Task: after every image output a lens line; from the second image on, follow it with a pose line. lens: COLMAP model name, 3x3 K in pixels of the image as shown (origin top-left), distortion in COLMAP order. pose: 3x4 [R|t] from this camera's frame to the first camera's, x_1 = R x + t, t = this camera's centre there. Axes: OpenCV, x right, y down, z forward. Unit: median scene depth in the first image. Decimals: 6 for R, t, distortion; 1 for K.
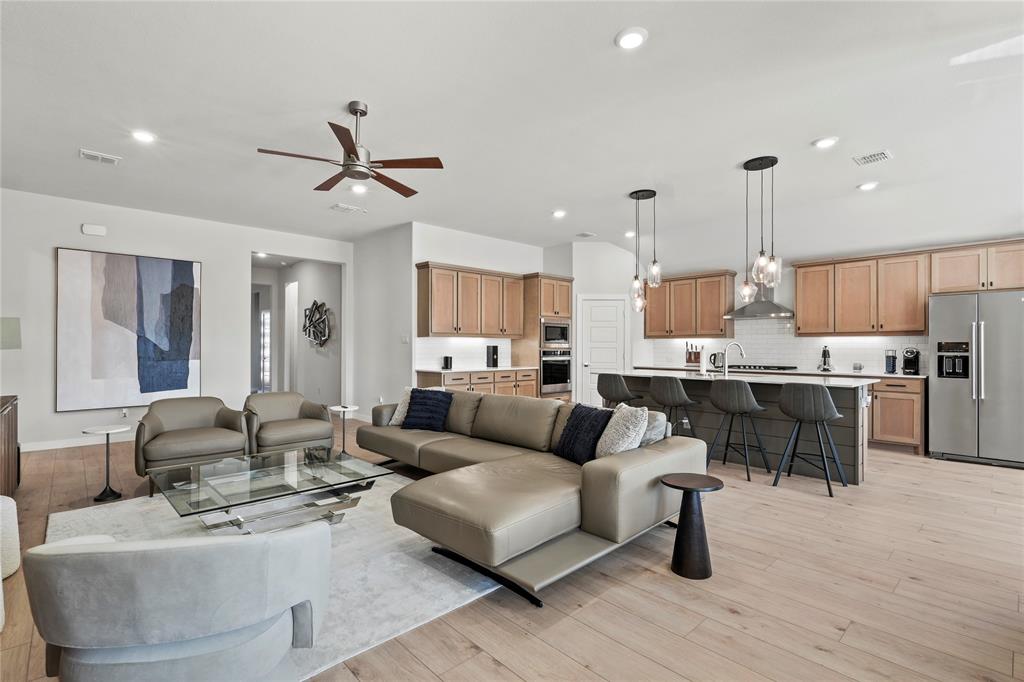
lens RADIAL K [[477.3, 0, 509.5], [0, 477.3, 342.5], [0, 0, 1]] dist [-0.001059, 0.000286]
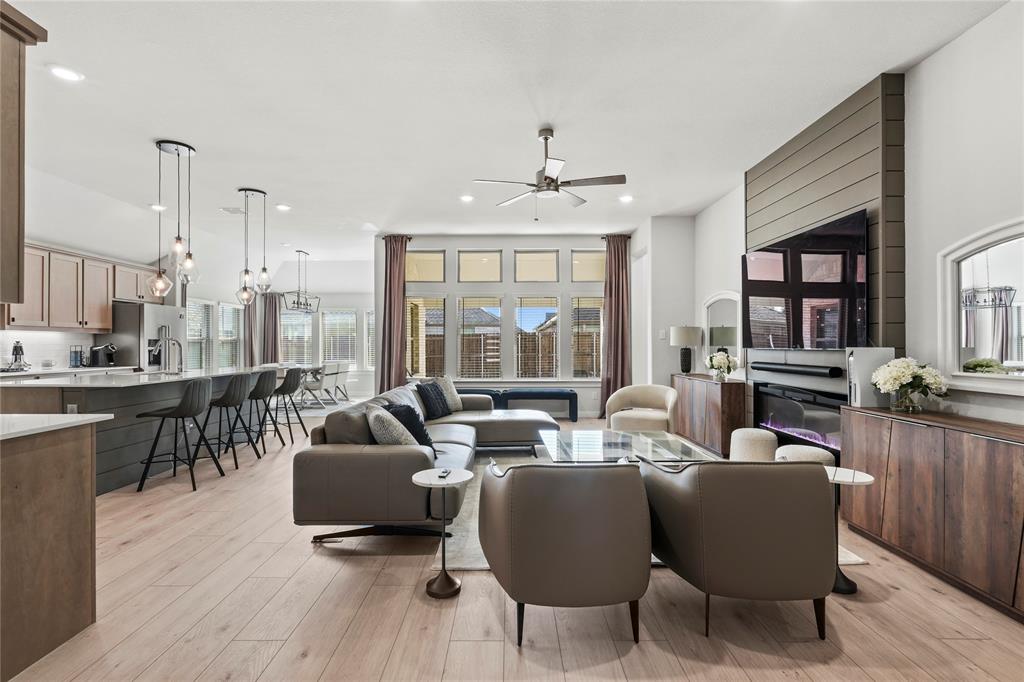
lens RADIAL K [[477.3, 0, 509.5], [0, 477.3, 342.5], [0, 0, 1]] dist [-0.001059, 0.000286]
pose [[-0.734195, -0.000586, 0.678939, -0.615252], [-0.007780, 0.999941, -0.007551, 0.009813], [-0.678894, -0.010826, -0.734156, 1.127165]]
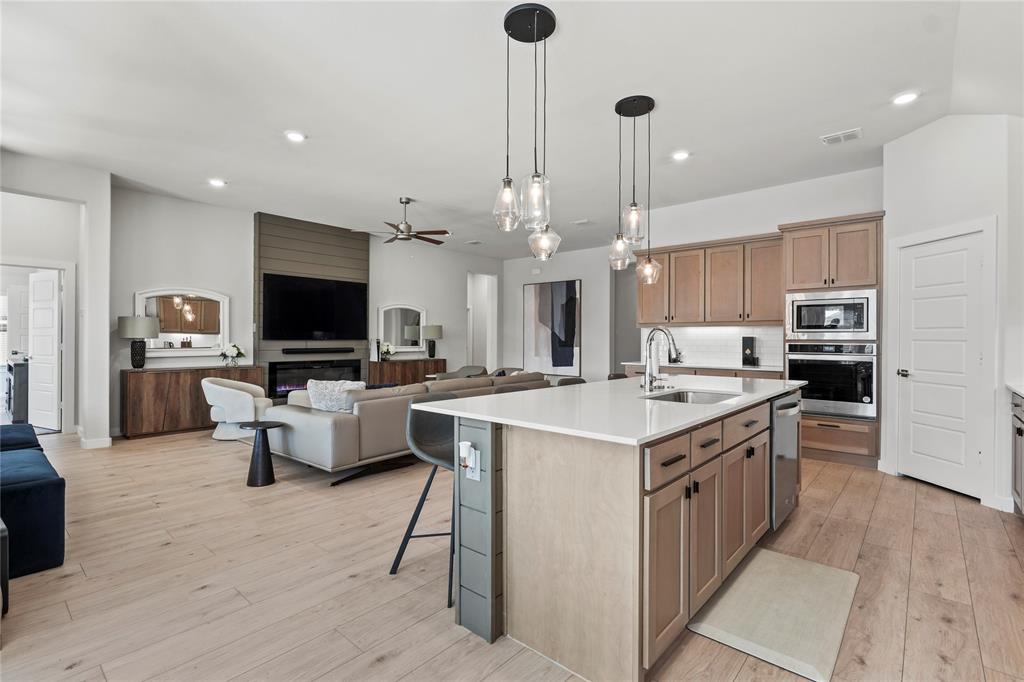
lens RADIAL K [[477.3, 0, 509.5], [0, 477.3, 342.5], [0, 0, 1]] dist [-0.001059, 0.000286]
pose [[0.104214, 0.008620, -0.994518, 0.862839], [0.006930, 0.999932, 0.009394, 0.007829], [0.994531, -0.007871, 0.104147, 0.713112]]
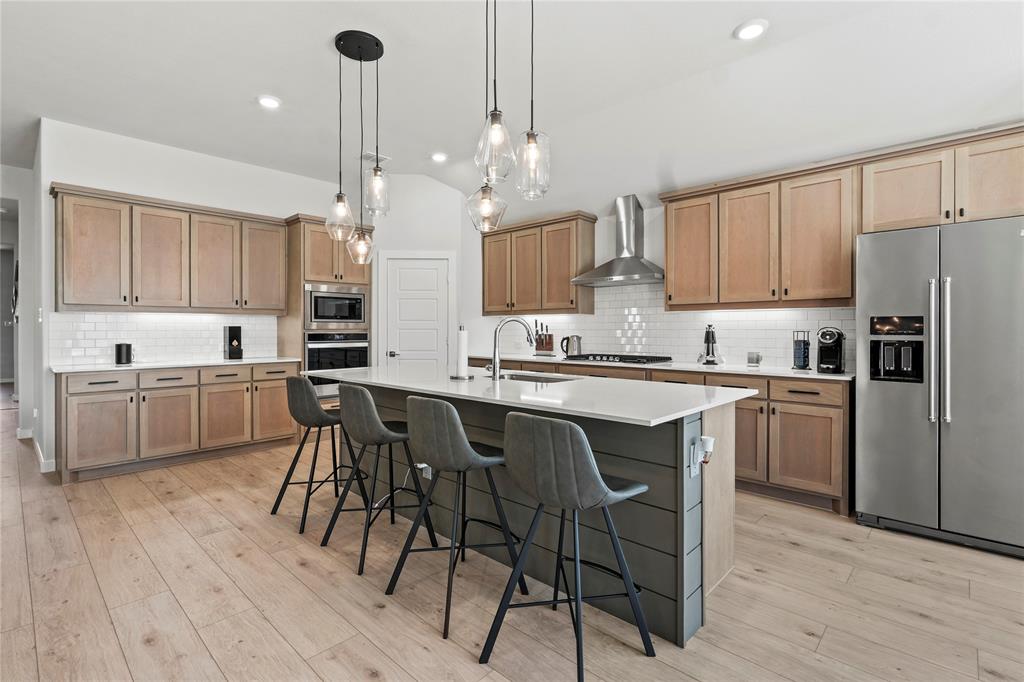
lens RADIAL K [[481.8, 0, 510.4], [0, 481.8, 327.4], [0, 0, 1]] dist [-0.001451, 0.000047]
pose [[0.997857, -0.003057, 0.065356, 0.389088], [0.002578, 0.999969, 0.007427, 0.005776], [-0.065377, -0.007242, 0.997834, 0.411313]]
